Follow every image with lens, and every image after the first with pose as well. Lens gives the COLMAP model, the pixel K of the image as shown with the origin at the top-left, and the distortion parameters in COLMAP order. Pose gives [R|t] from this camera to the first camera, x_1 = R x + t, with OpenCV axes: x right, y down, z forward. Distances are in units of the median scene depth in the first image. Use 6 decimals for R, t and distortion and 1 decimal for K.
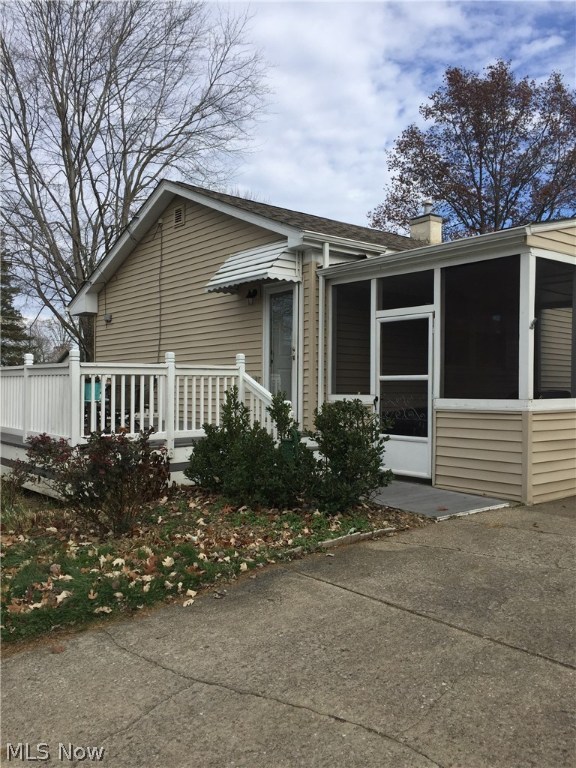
lens RADIAL K [[649.9, 0, 288.5], [0, 649.9, 384.5], [0, 0, 1]] dist [-0.018234, -0.019585]
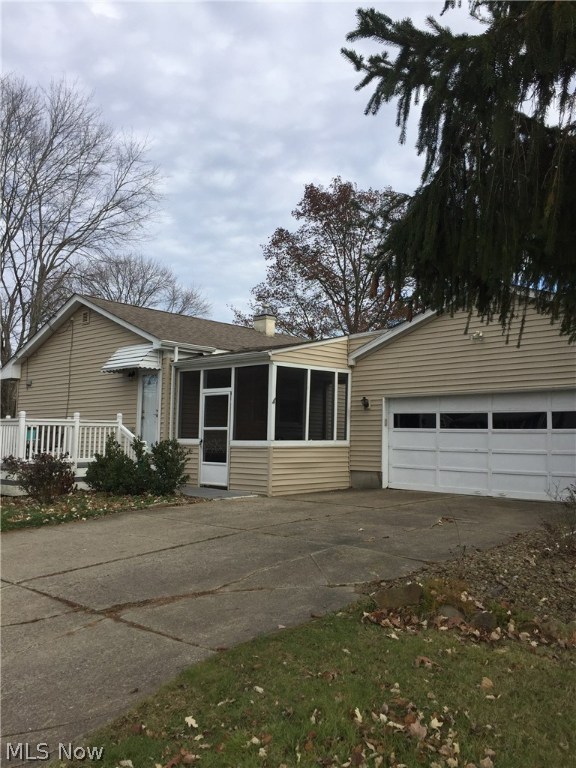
lens RADIAL K [[649.9, 0, 291.1], [0, 649.9, 361.4], [0, 0, 1]] dist [-0.018234, -0.019585]
pose [[0.989128, 0.022992, 0.145246, 0.120983], [-0.006217, 0.993357, -0.114907, 0.009455], [-0.146923, 0.112754, 0.982700, -0.751765]]
